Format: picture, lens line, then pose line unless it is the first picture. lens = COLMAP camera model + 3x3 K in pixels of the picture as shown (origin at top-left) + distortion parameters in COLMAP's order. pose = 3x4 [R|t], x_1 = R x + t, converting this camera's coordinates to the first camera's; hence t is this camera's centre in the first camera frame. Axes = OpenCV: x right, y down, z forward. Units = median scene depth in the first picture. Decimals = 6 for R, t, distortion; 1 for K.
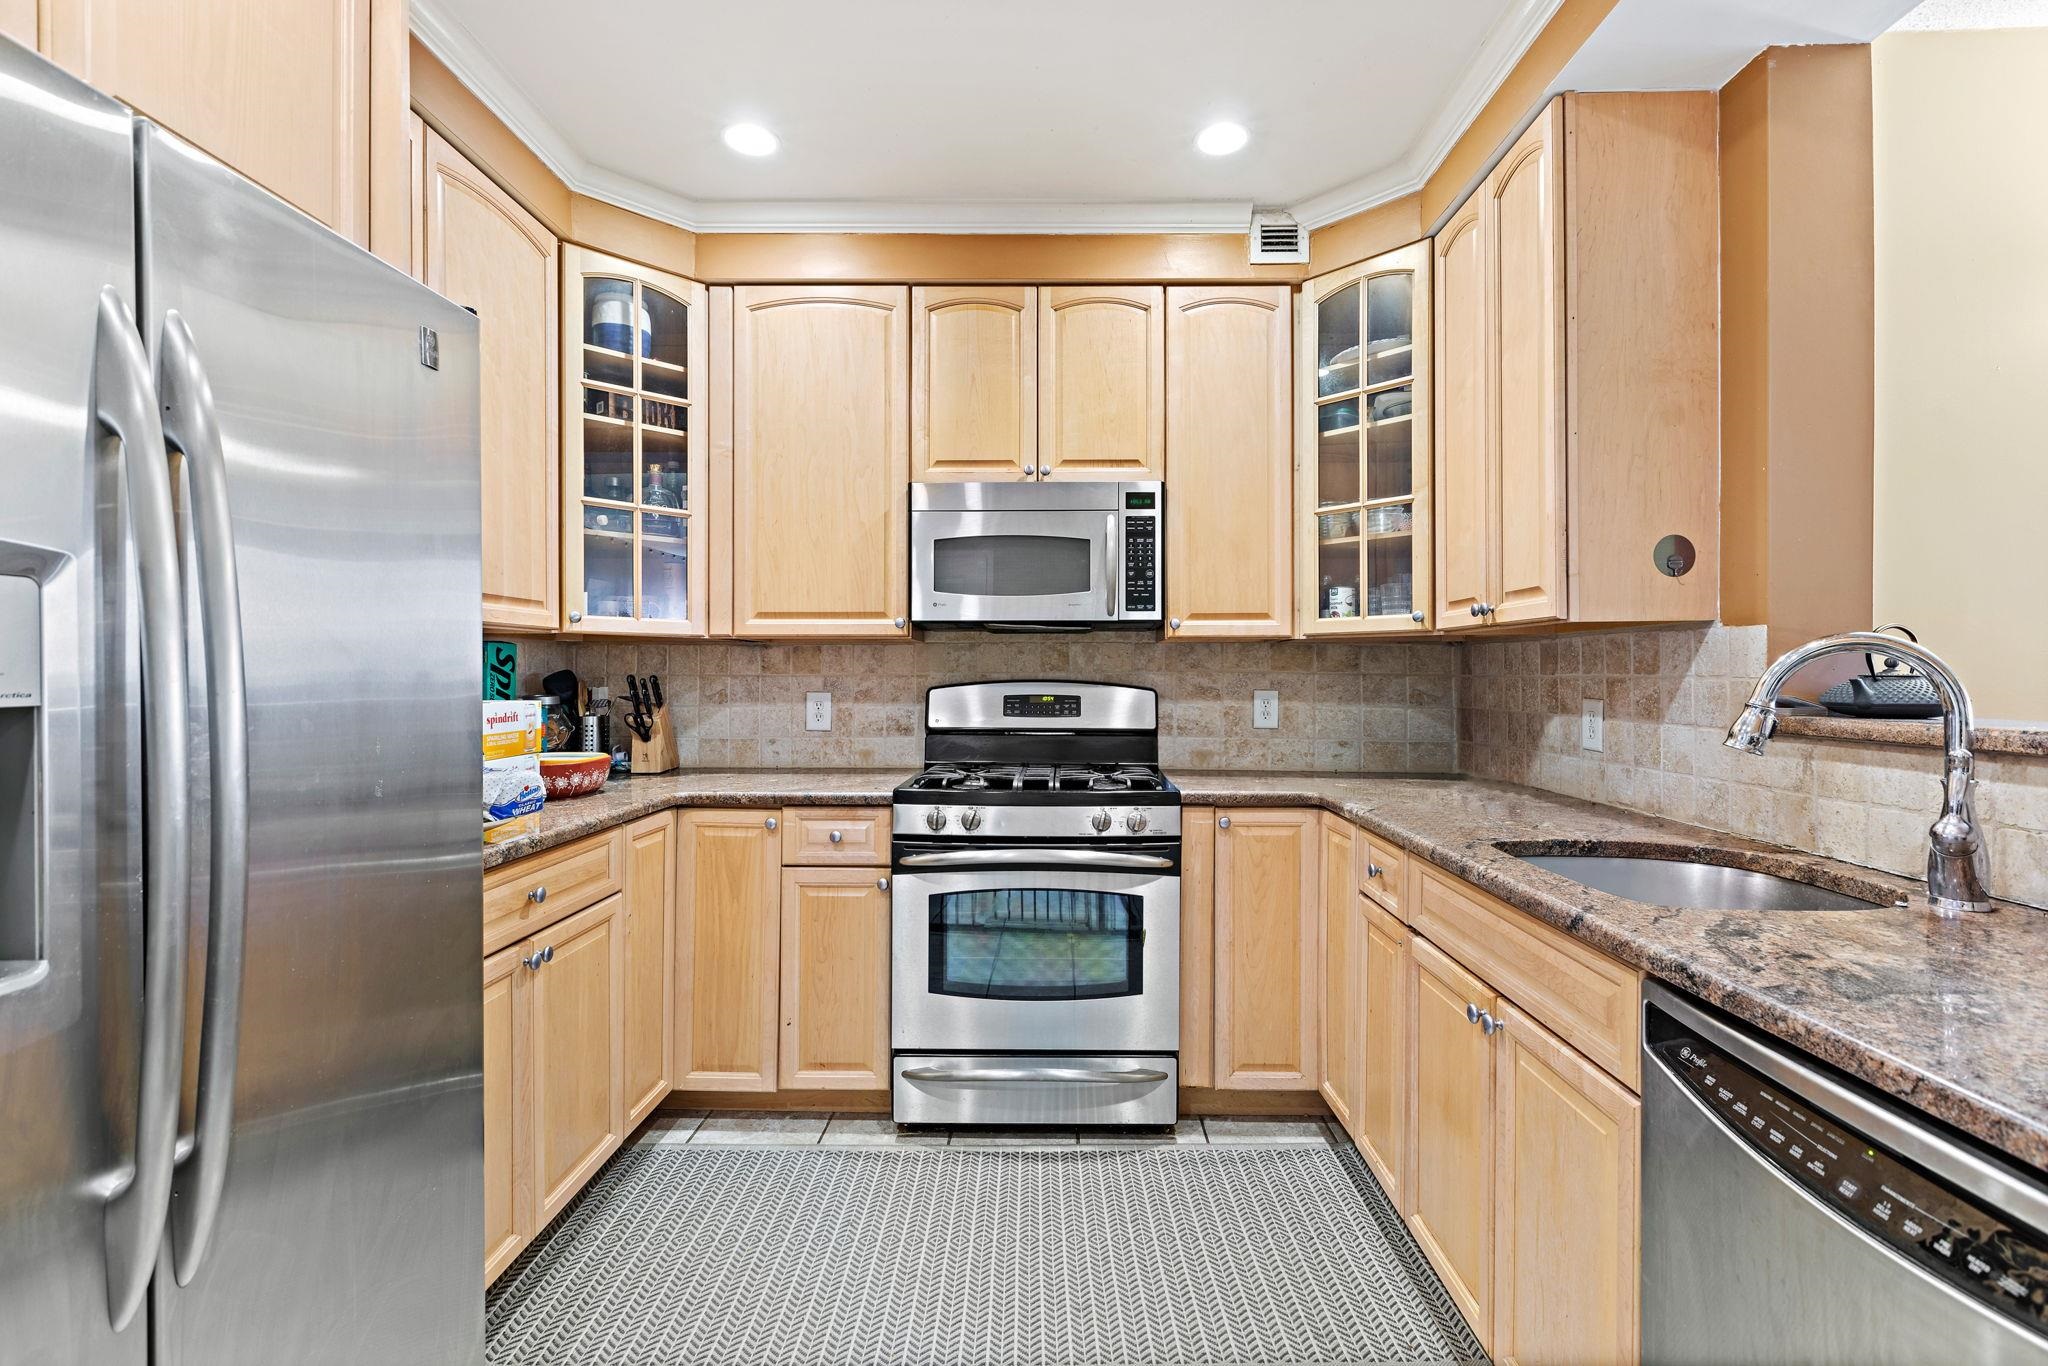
lens RADIAL K [[949.0, 0, 1026.8], [0, 949.0, 677.0], [0, 0, 1]] dist [-0.000546, -0.000038]
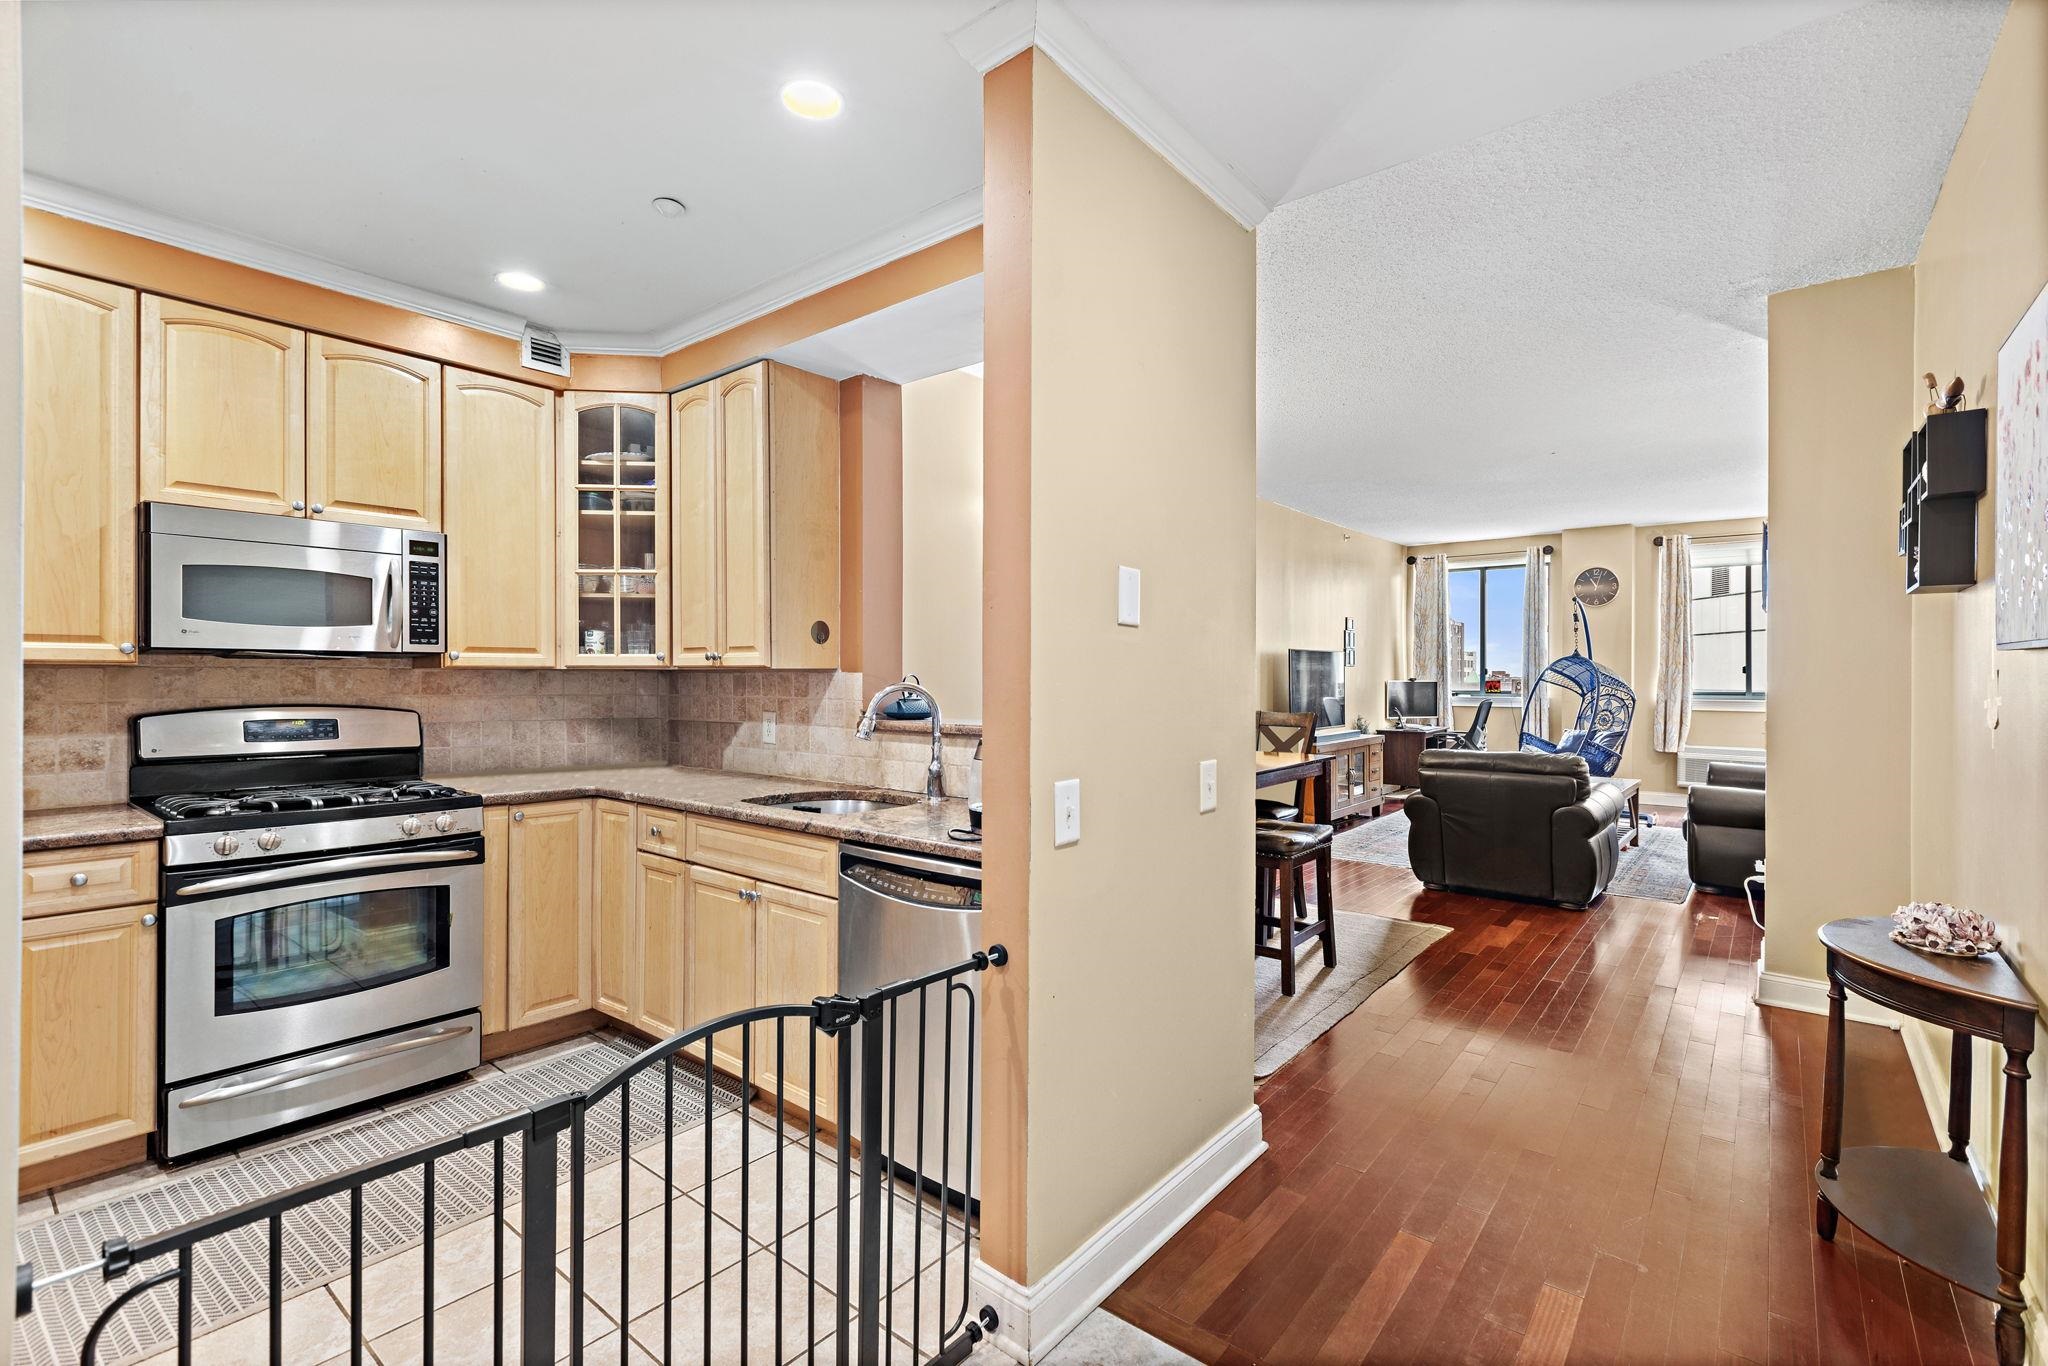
lens RADIAL K [[918.9, 0, 1024.5], [0, 918.9, 677.6], [0, 0, 1]] dist [0.001622, 0.000200]
pose [[0.627565, 0.001481, 0.778563, -0.321388], [0.001766, 0.999993, -0.003325, -0.026507], [-0.778562, 0.003462, 0.627558, -0.294322]]
